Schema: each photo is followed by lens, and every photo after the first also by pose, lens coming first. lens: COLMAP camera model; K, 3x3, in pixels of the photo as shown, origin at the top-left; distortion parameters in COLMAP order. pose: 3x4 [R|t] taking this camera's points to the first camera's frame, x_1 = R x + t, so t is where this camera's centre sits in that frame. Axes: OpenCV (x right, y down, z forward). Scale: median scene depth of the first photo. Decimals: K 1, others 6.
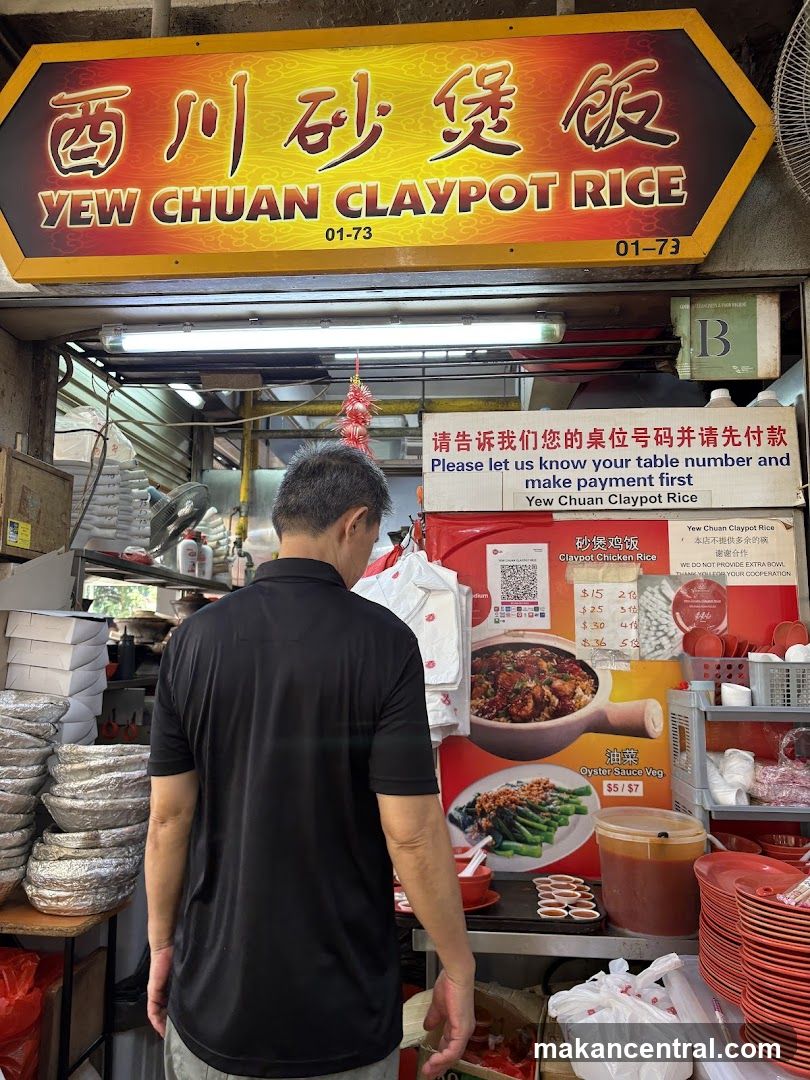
lens RADIAL K [[800.7, 0, 405.0], [0, 800.7, 540.0], [0, 0, 1]] dist [0.038734, -0.033821]
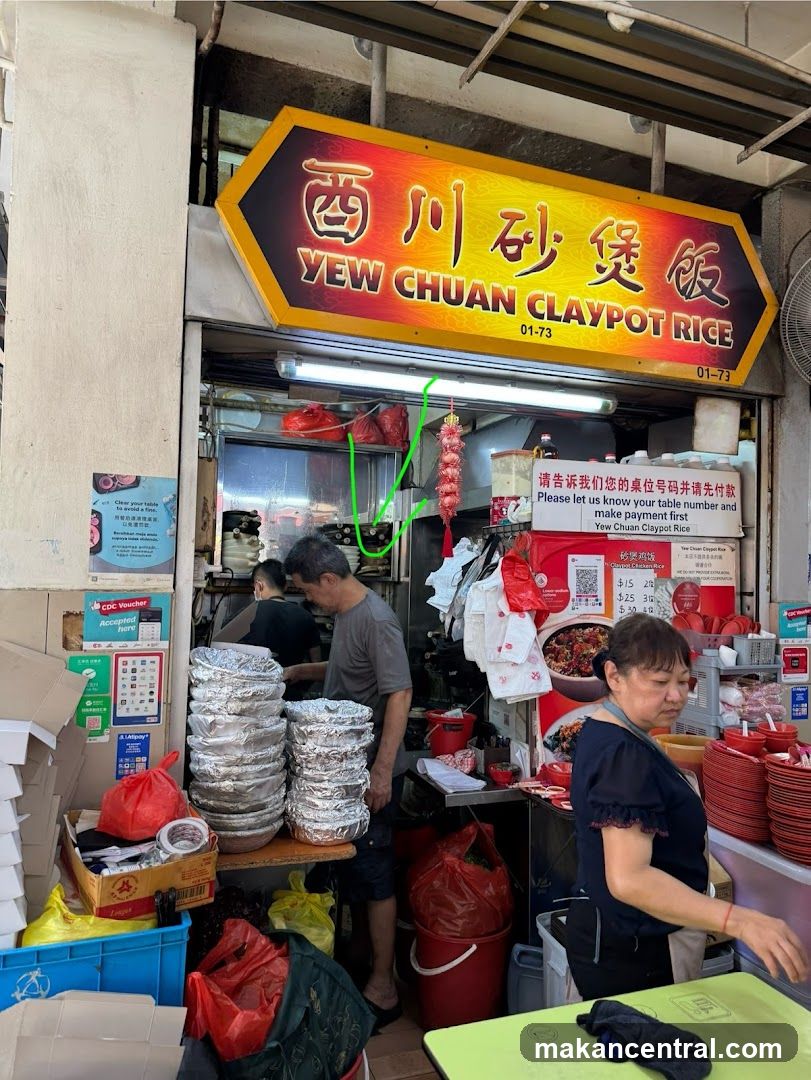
lens RADIAL K [[728.3, 0, 405.5], [0, 728.3, 540.0], [0, 0, 1]] dist [0.154869, -0.287608]
pose [[0.906635, 0.029418, 0.420889, -0.757022], [-0.066461, 0.995070, 0.073612, -0.103287], [-0.416648, -0.094712, 0.904121, -0.064328]]
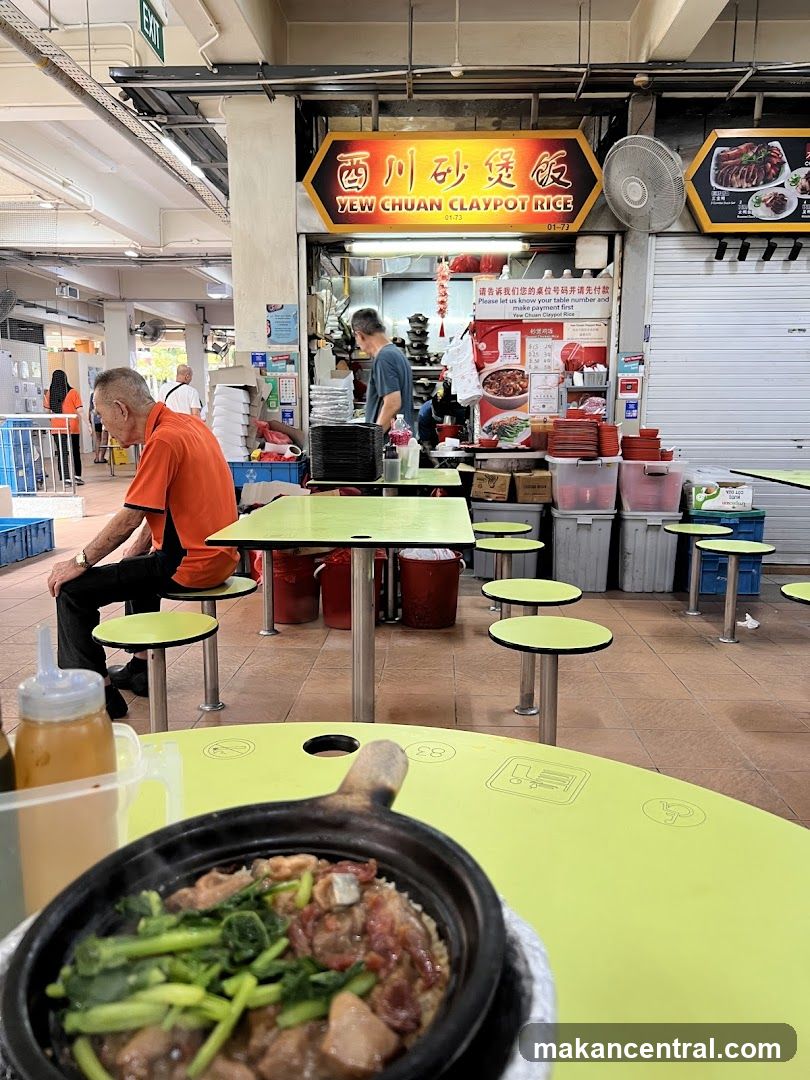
lens RADIAL K [[809.9, 0, 405.0], [0, 809.9, 540.0], [0, 0, 1]] dist [0.067075, -0.162361]
pose [[0.999294, -0.013341, 0.035114, -0.340205], [0.003038, 0.960447, 0.278445, -0.090793], [-0.037440, -0.278142, 0.959810, -1.947996]]
